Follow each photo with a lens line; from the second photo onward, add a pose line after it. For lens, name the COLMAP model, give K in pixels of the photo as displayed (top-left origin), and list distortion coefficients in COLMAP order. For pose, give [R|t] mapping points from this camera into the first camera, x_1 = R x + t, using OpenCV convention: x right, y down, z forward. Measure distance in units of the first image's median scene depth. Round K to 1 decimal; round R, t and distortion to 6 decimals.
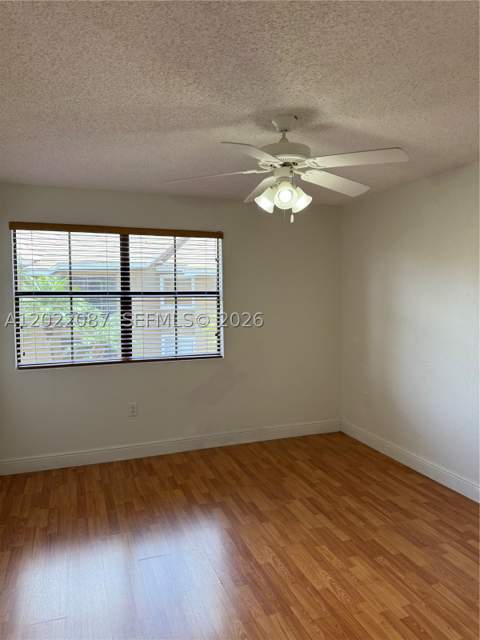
lens RADIAL K [[467.8, 0, 237.6], [0, 467.8, 299.0], [0, 0, 1]] dist [0.080244, -0.109526]
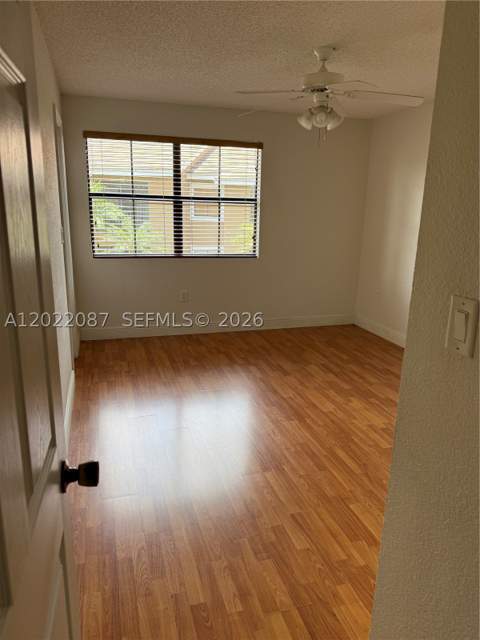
lens RADIAL K [[456.2, 0, 239.1], [0, 456.2, 321.9], [0, 0, 1]] dist [0.079419, -0.104941]
pose [[0.998114, 0.038910, -0.047485, -0.020472], [-0.026886, 0.972422, 0.231672, 0.021149], [0.055190, -0.229959, 0.971634, -0.184821]]
